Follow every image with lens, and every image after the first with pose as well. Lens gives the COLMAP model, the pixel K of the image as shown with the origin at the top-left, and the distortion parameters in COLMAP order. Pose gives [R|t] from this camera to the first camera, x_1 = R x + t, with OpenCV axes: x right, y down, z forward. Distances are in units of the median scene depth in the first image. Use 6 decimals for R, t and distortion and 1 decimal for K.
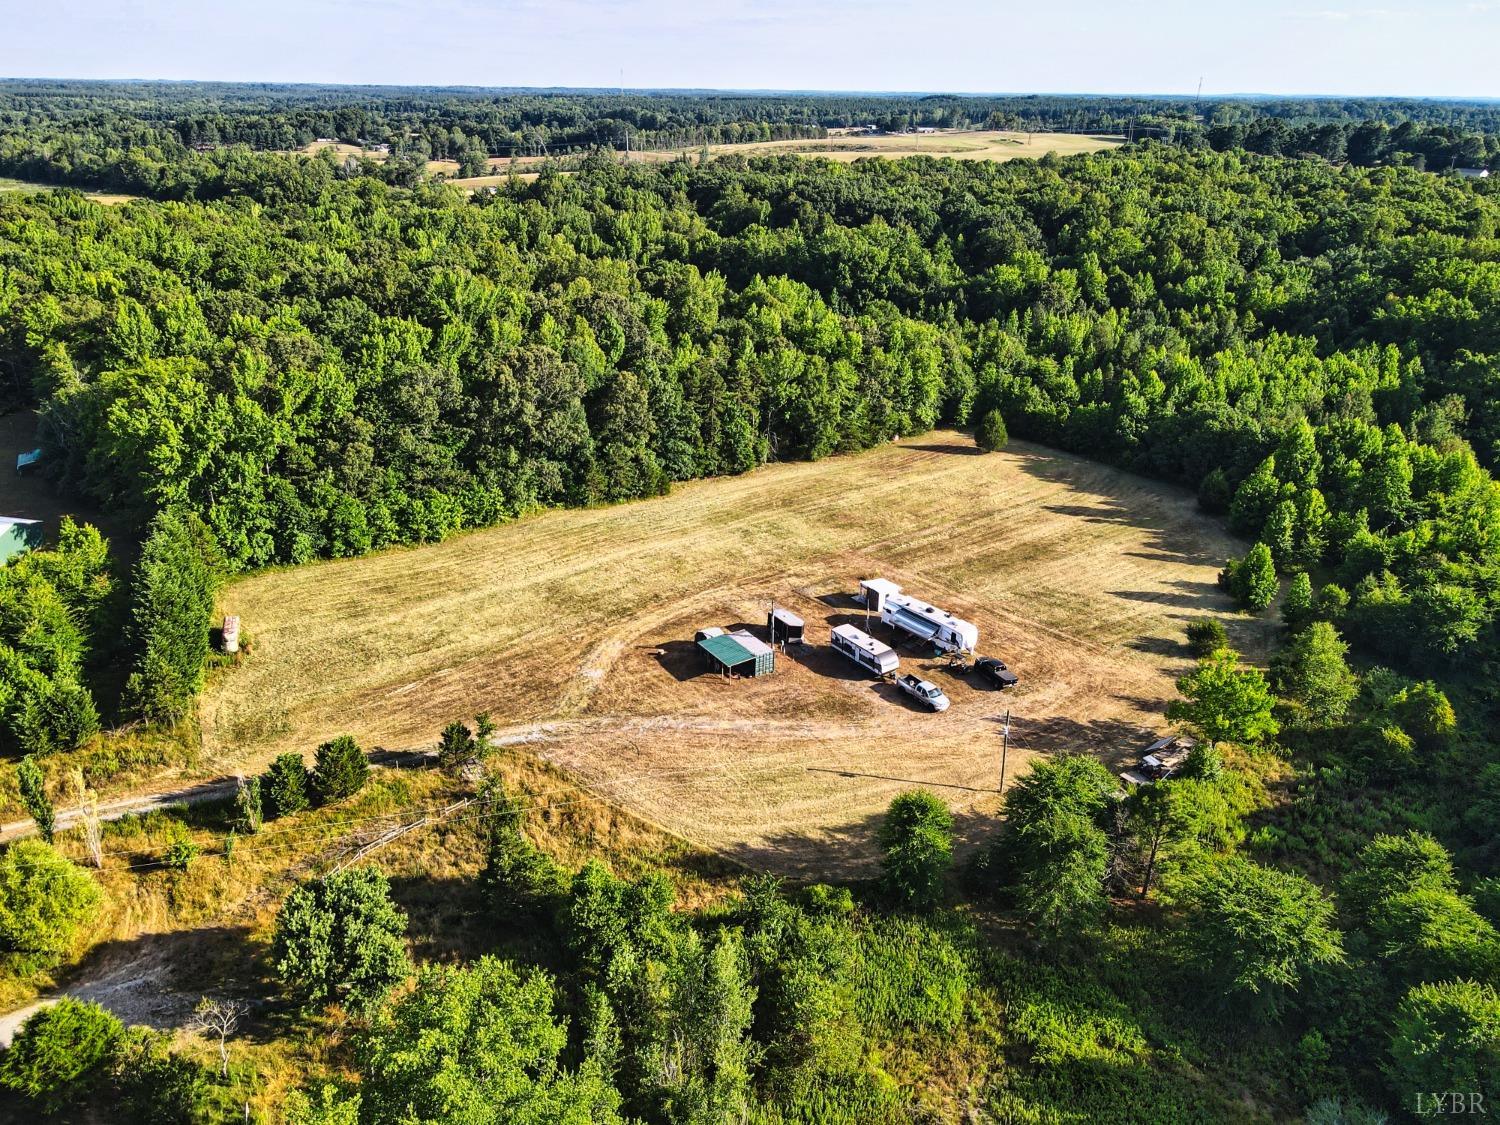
lens RADIAL K [[1082.1, 0, 759.0], [0, 1082.1, 569.1], [0, 0, 1]] dist [-0.030465, 0.048052]
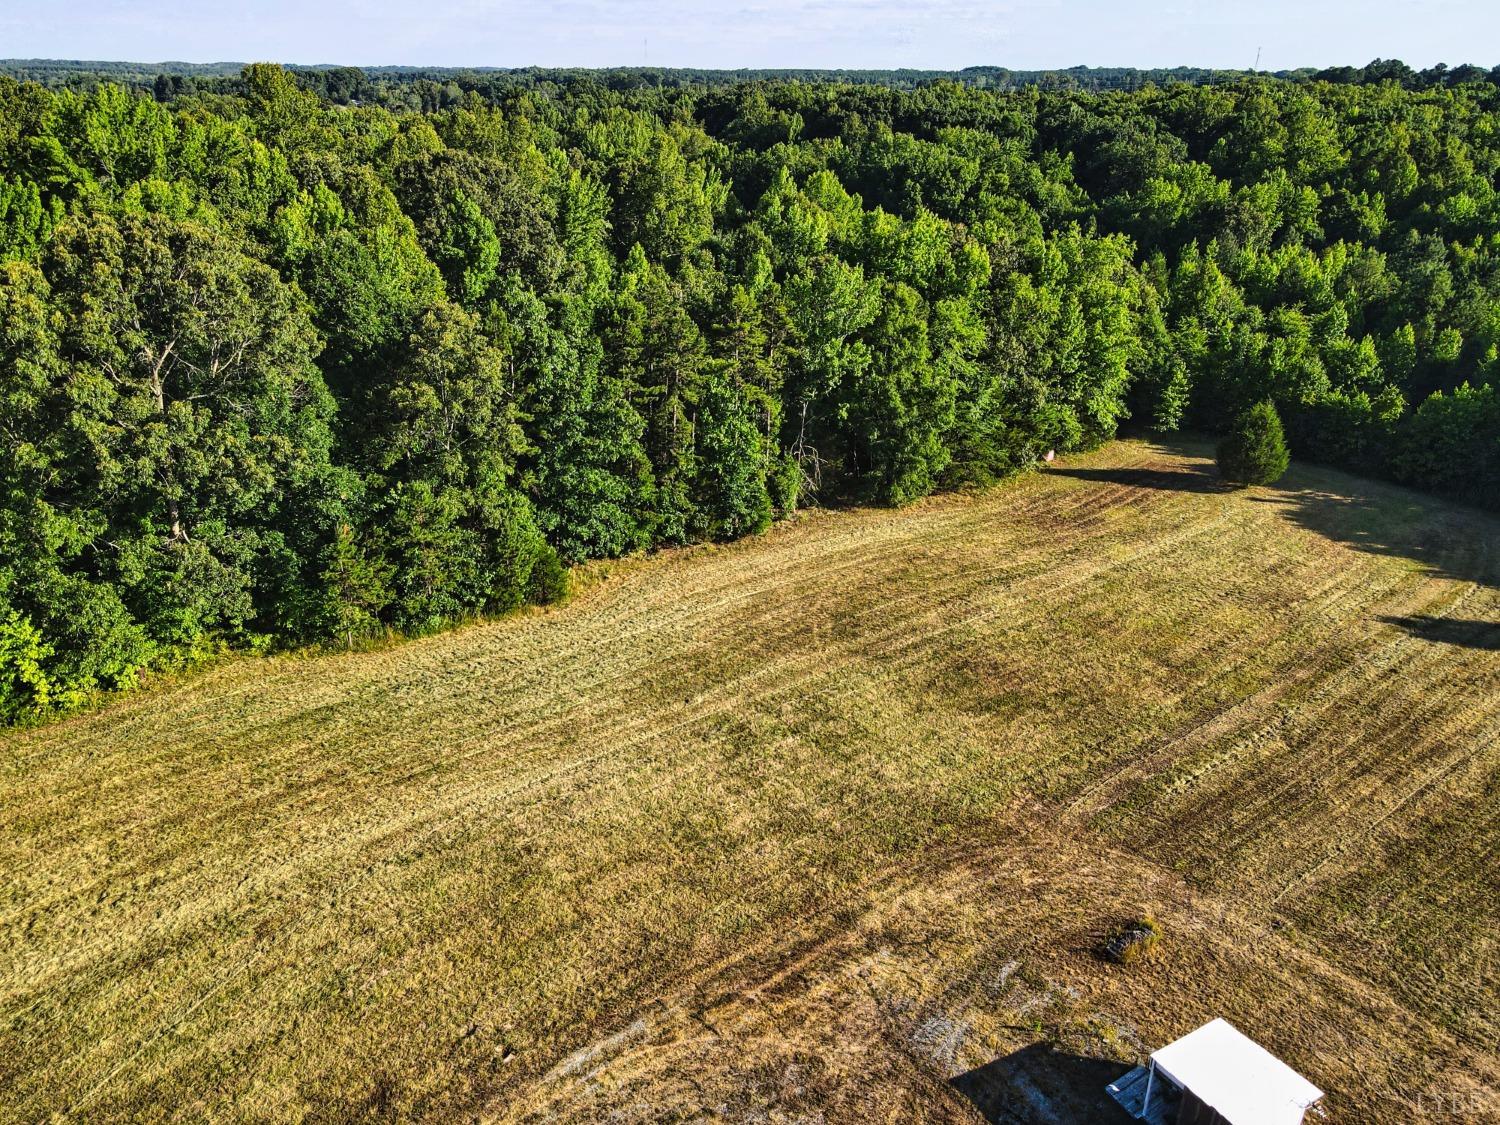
lens RADIAL K [[1082.1, 0, 740.9], [0, 1082.1, 560.0], [0, 0, 1]] dist [-0.030465, 0.048052]
pose [[0.999134, 0.011672, -0.039938, 0.002073], [-0.011547, 0.999928, 0.003363, -0.078072], [0.039974, -0.002899, 0.999196, 0.527138]]
